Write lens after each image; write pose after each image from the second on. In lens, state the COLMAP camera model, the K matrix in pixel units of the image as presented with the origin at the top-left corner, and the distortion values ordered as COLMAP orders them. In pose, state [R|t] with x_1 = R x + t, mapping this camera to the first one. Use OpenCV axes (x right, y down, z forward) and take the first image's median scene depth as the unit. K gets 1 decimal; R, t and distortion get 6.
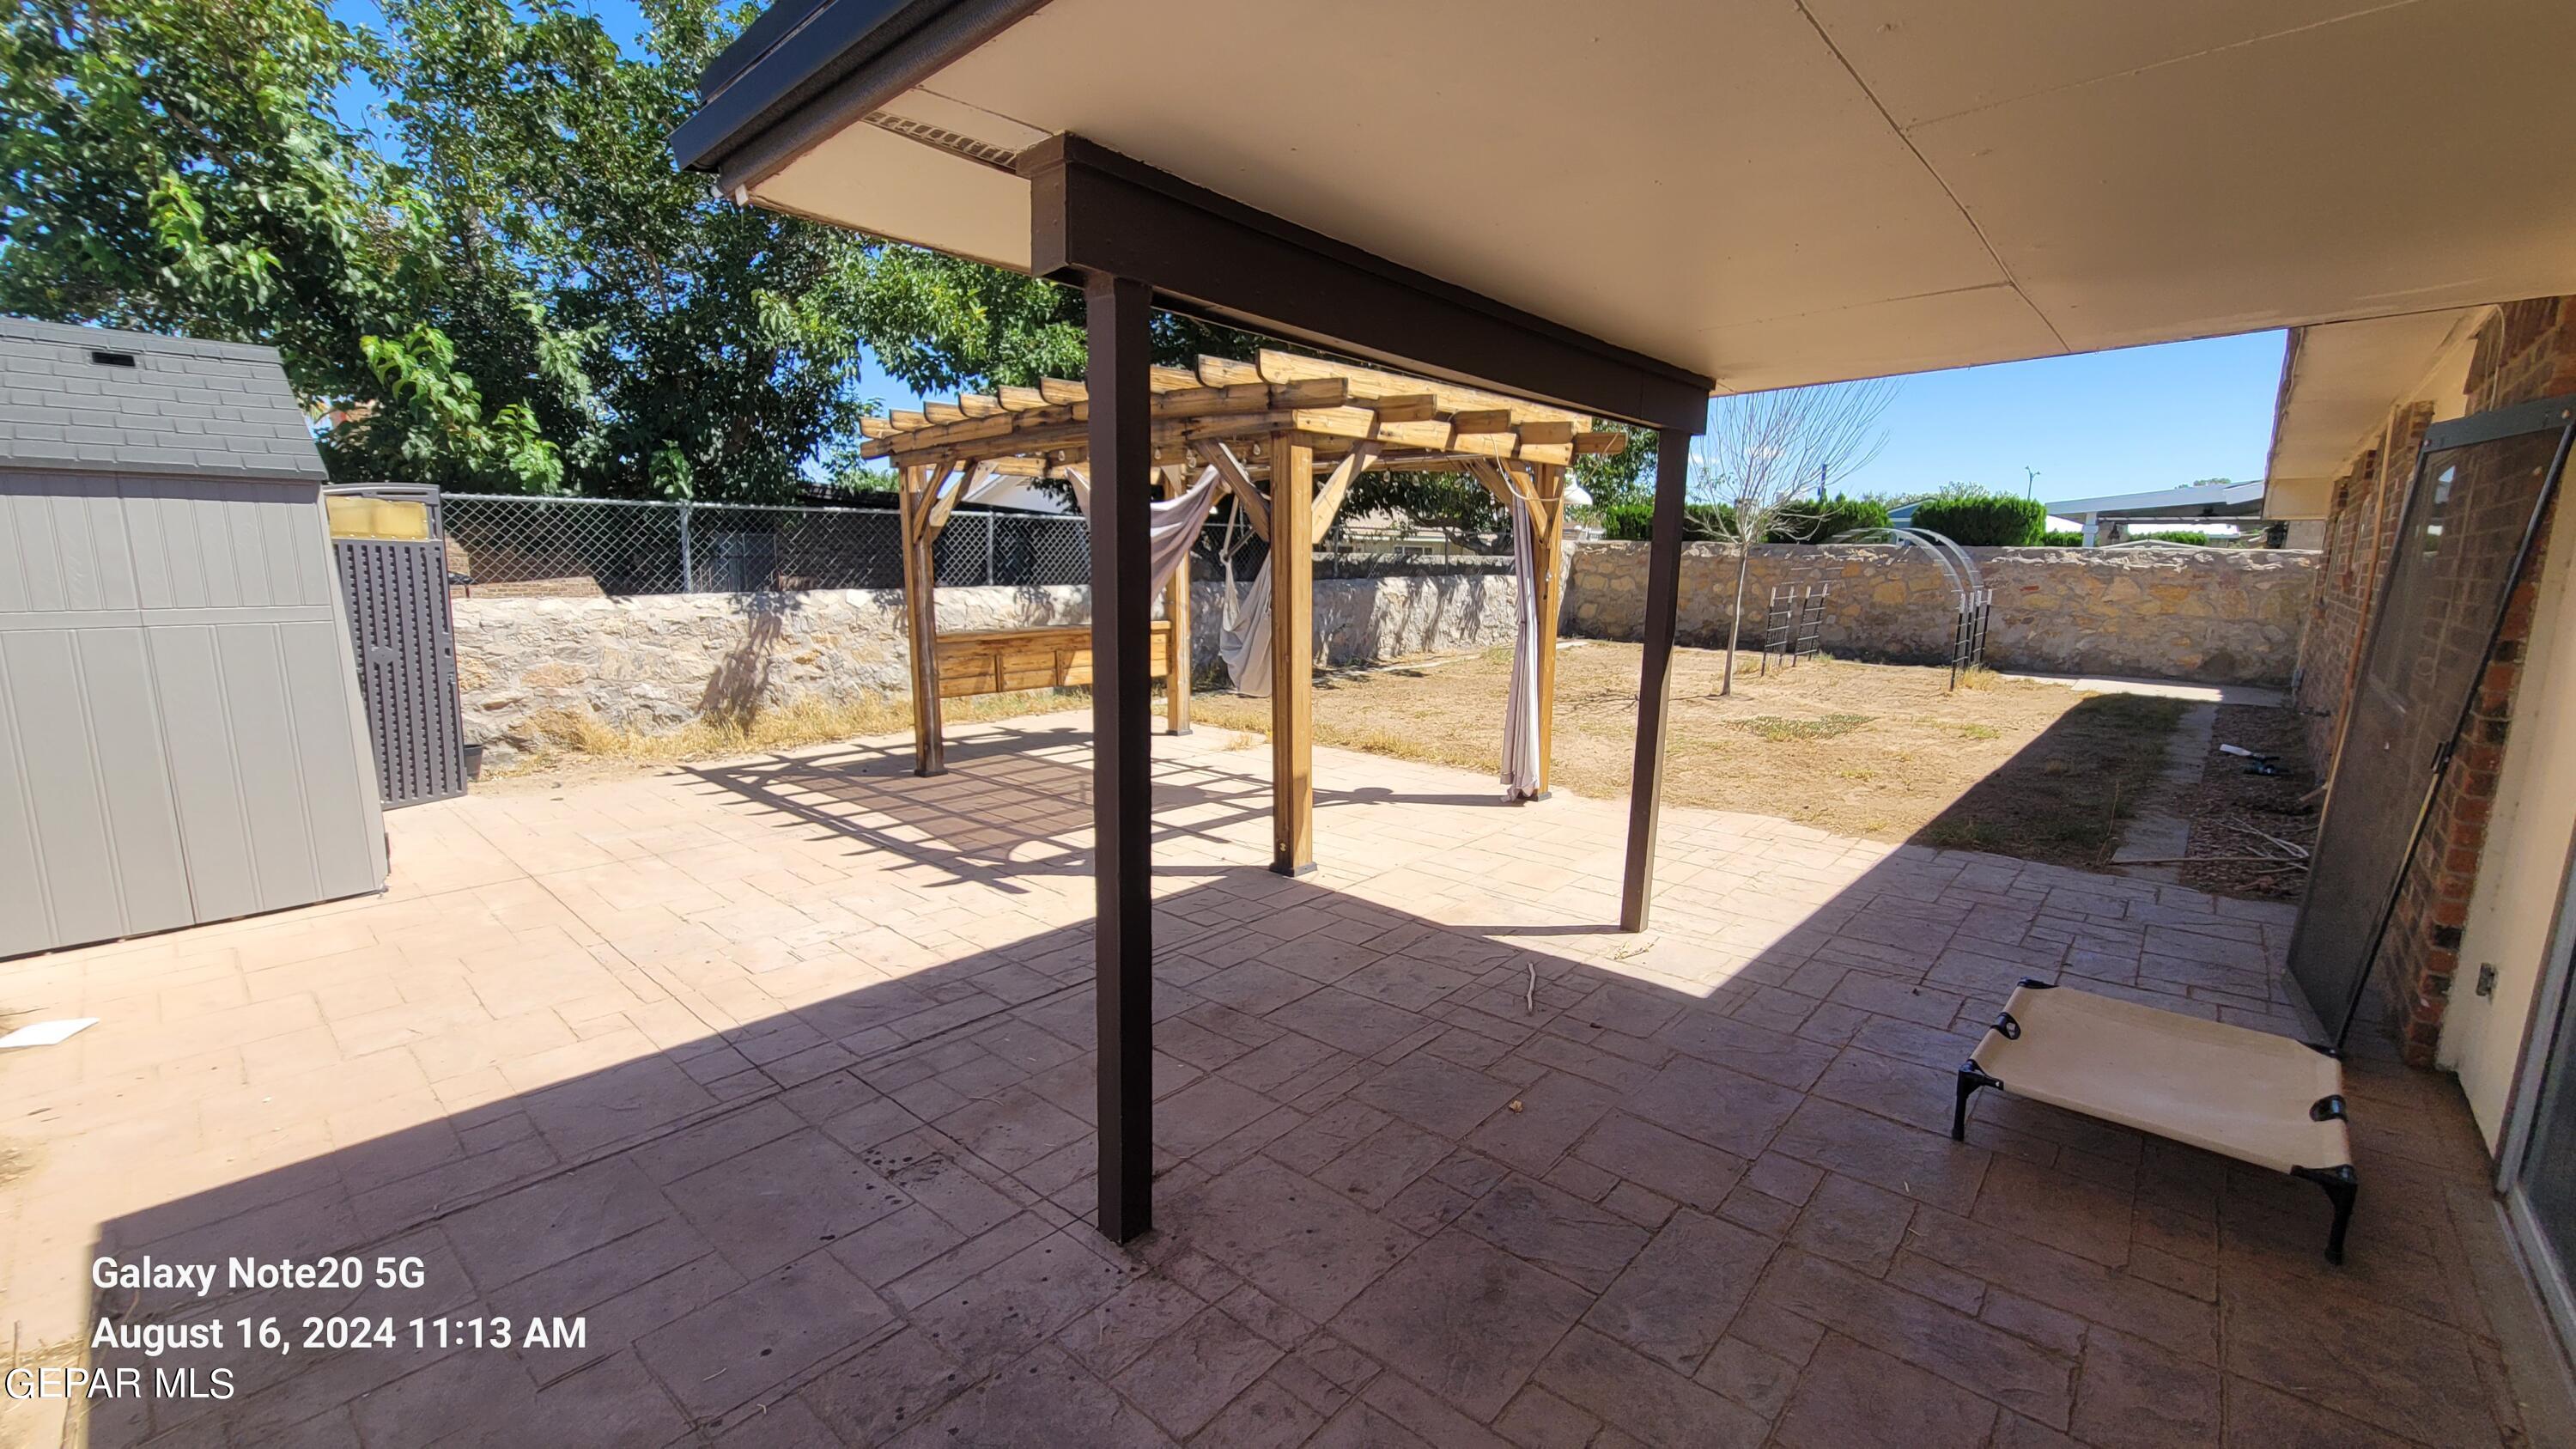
lens RADIAL K [[1025.2, 0, 1288.0], [0, 1025.2, 724.5], [0, 0, 1]] dist [0.000415, 0.000044]
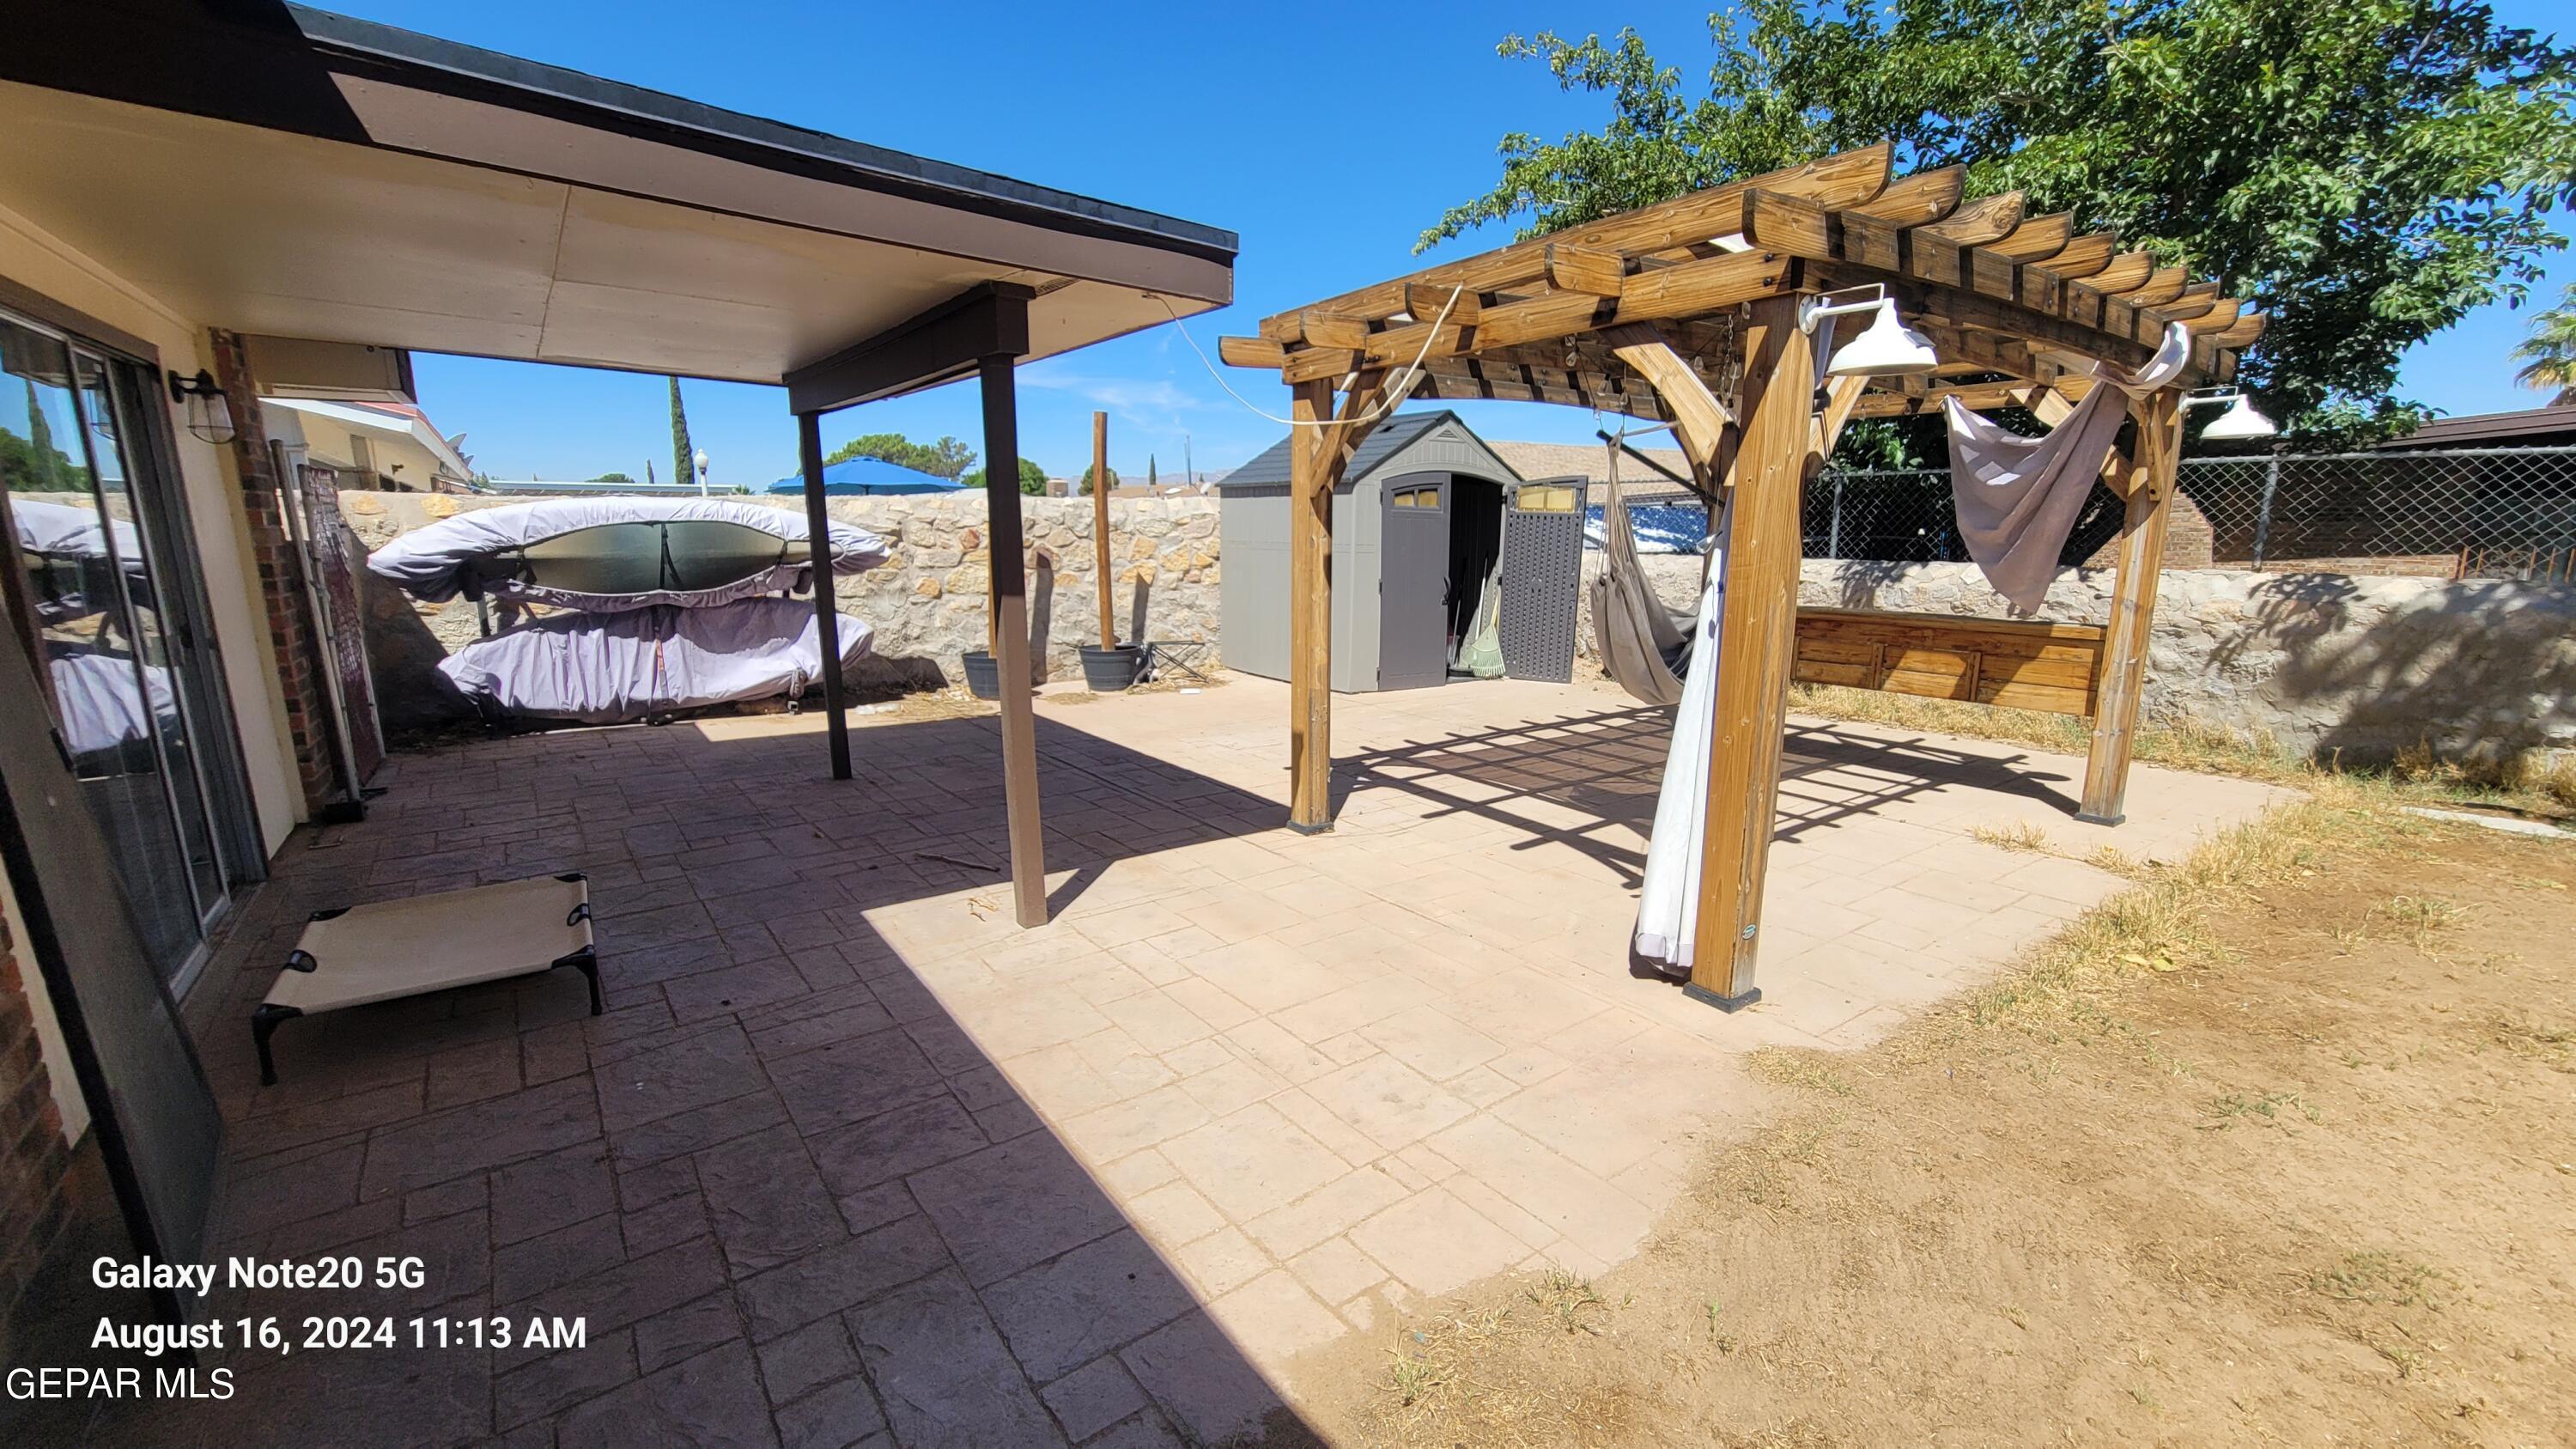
lens RADIAL K [[1025.2, 0, 1288.0], [0, 1025.2, 724.5], [0, 0, 1]] dist [0.000415, 0.000044]
pose [[-0.178213, 0.182768, -0.966869, 1.122011], [-0.168350, 0.962448, 0.212962, -0.192354], [0.969484, 0.200725, -0.140751, 1.302085]]
